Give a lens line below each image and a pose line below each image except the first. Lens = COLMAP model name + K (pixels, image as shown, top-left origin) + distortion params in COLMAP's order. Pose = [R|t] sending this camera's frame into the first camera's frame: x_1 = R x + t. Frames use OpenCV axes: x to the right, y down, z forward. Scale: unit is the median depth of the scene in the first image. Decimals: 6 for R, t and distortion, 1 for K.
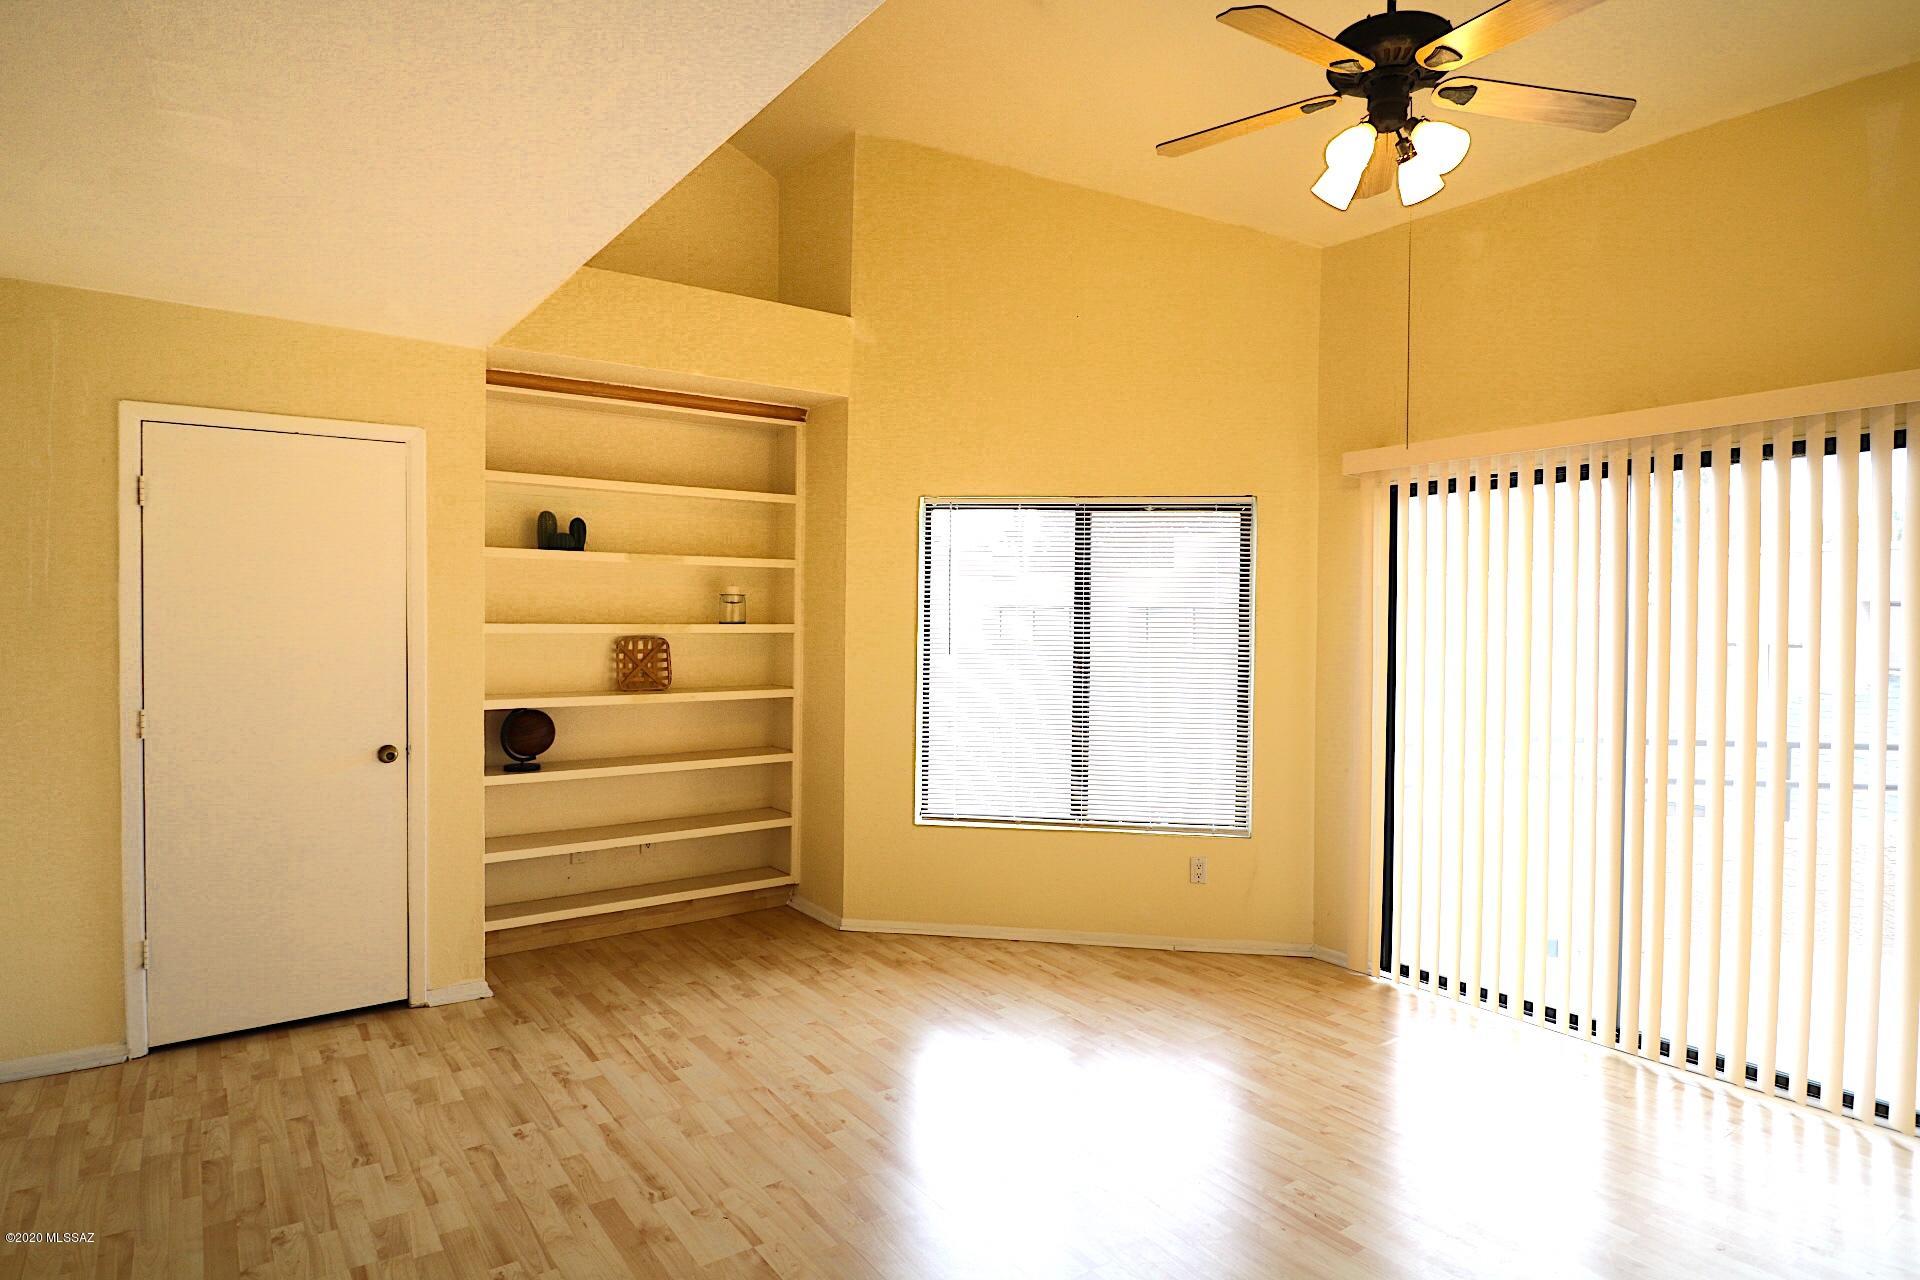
lens RADIAL K [[1074.2, 0, 960.5], [0, 1074.2, 630.5], [0, 0, 1]] dist [0.004223, -0.007671]
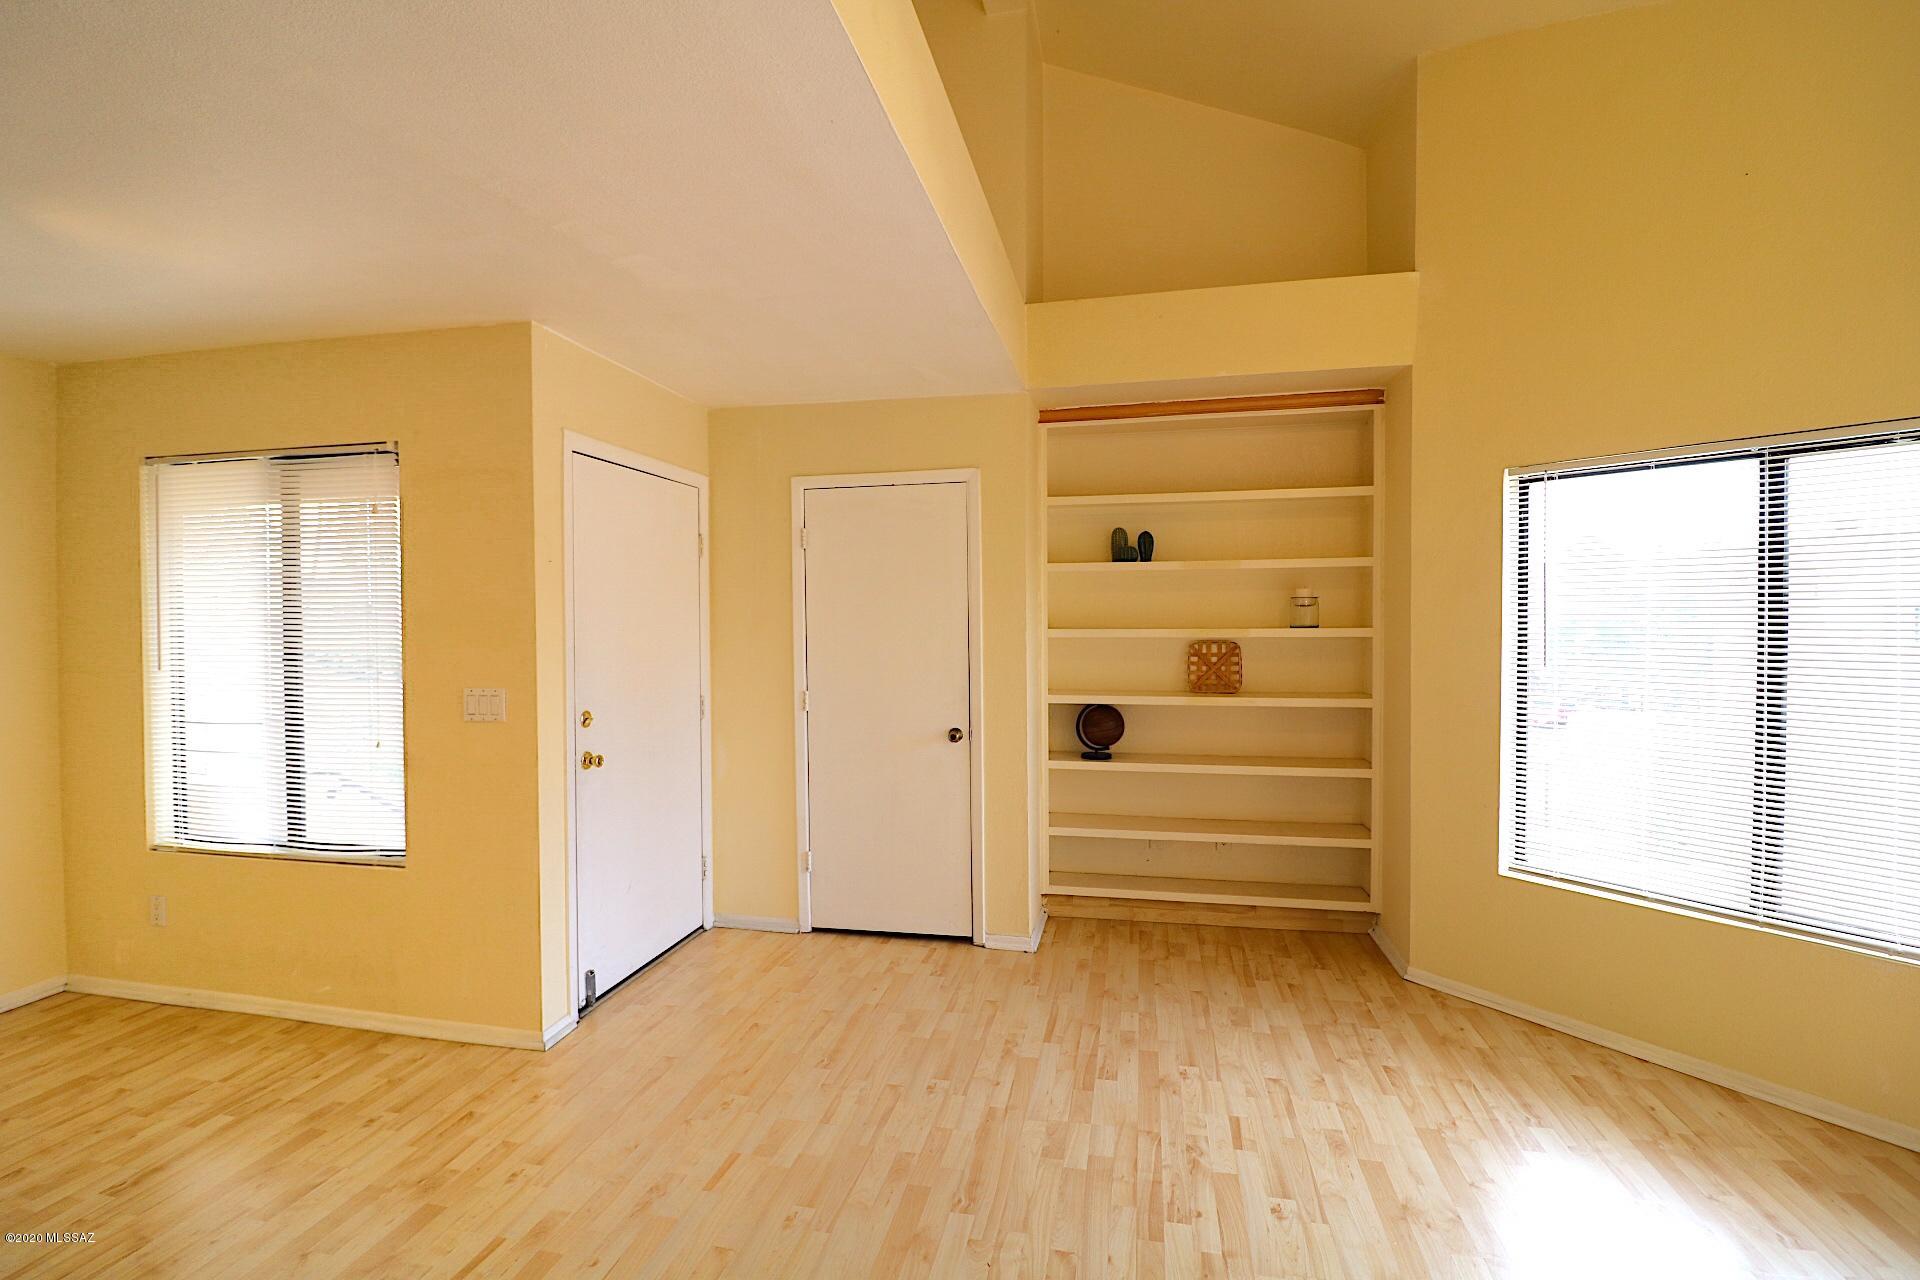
lens RADIAL K [[890.1, 0, 952.9], [0, 890.1, 636.7], [0, 0, 1]] dist [-0.009666, -0.005410]
pose [[0.668091, 0.002695, -0.744075, 0.209871], [0.001515, 0.999986, 0.004982, -0.003209], [0.744078, -0.004456, 0.668078, 0.292529]]
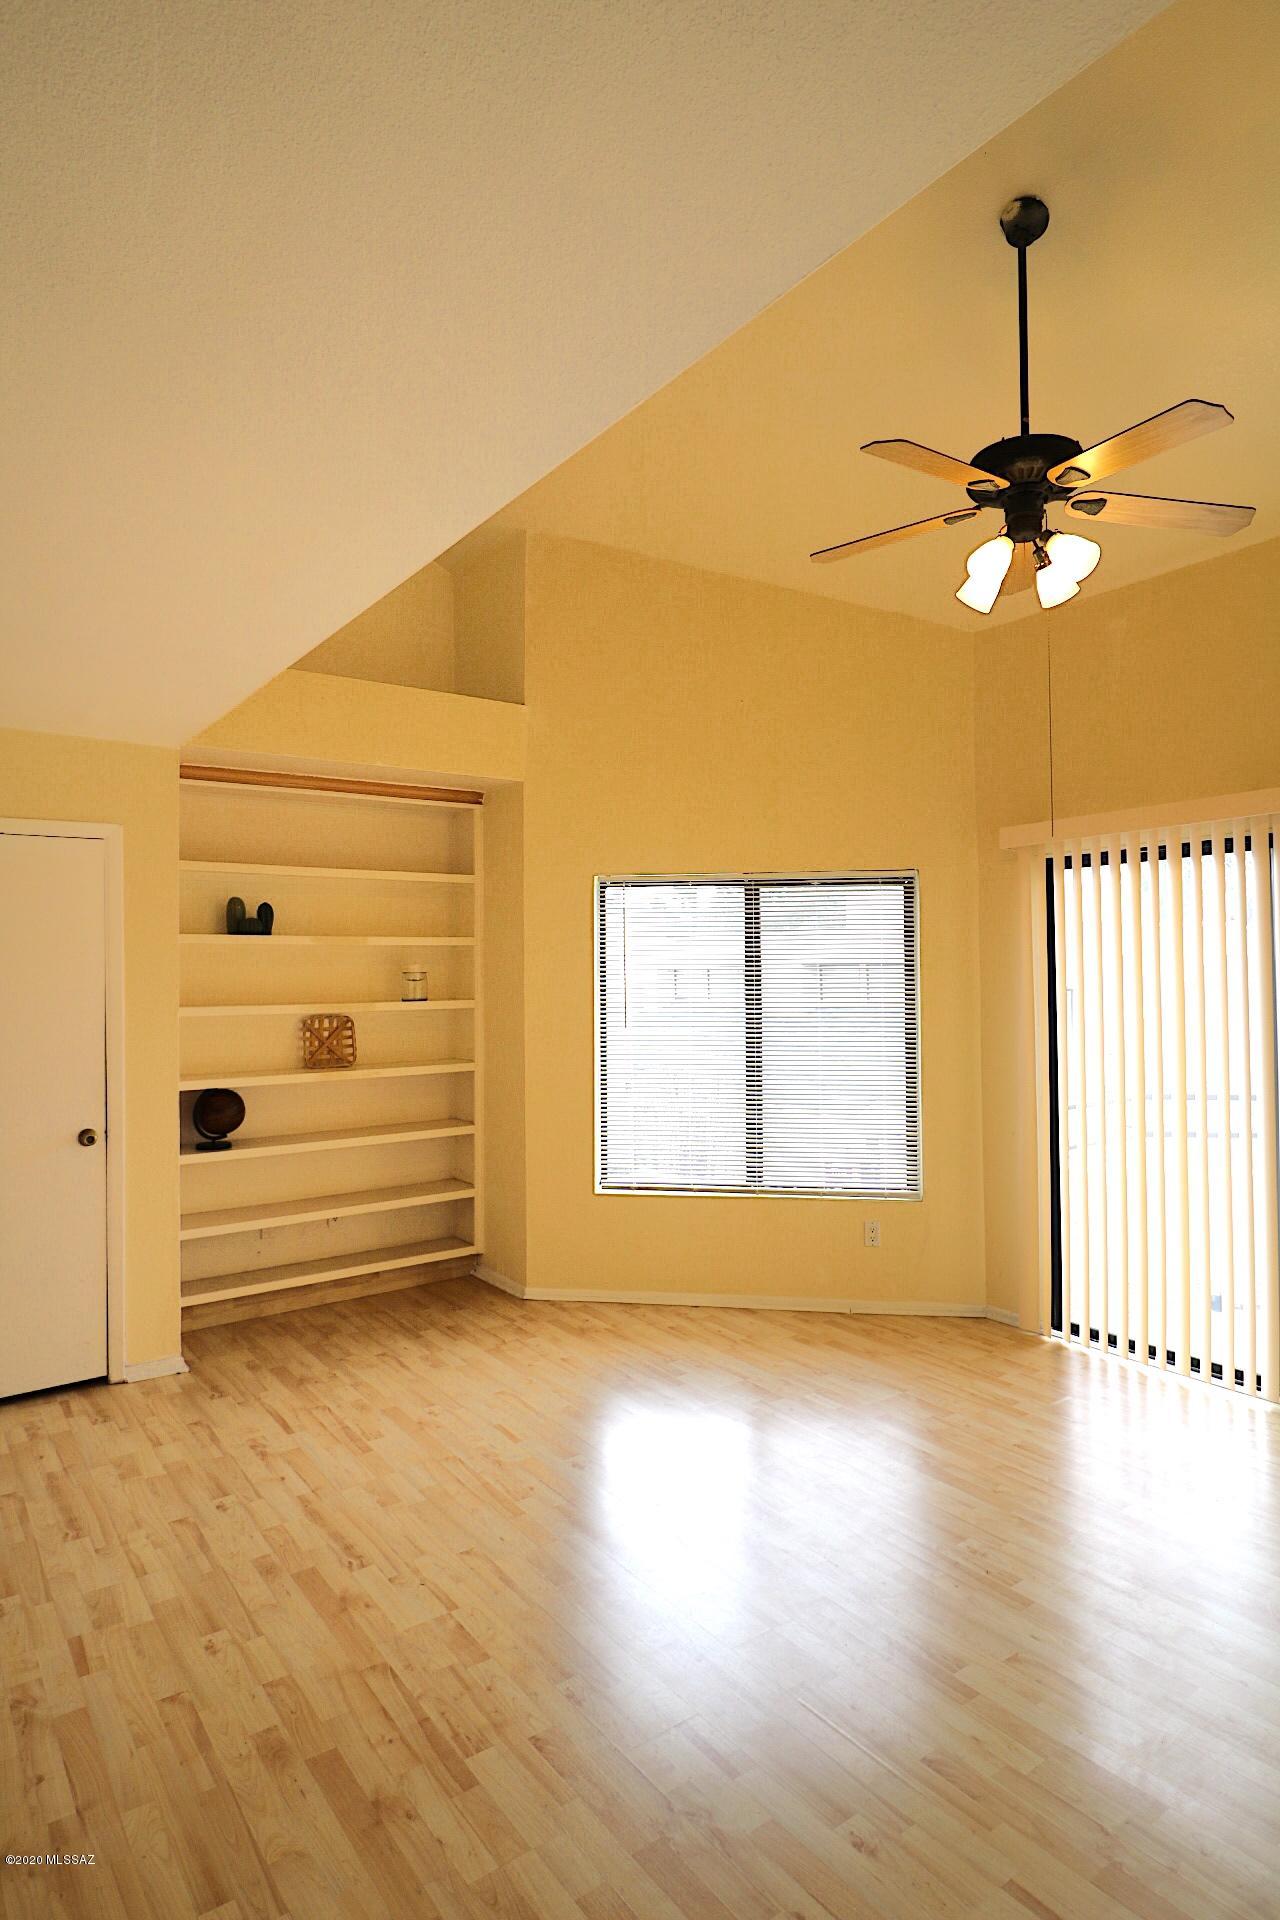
lens RADIAL K [[1074.2, 0, 631.5], [0, 1074.2, 950.0], [0, 0, 1]] dist [0.004223, -0.007671]
pose [[0.999808, -0.019341, -0.003056, 0.000151], [0.019221, 0.999194, -0.035233, -0.018192], [0.003735, 0.035168, 0.999374, -0.040894]]
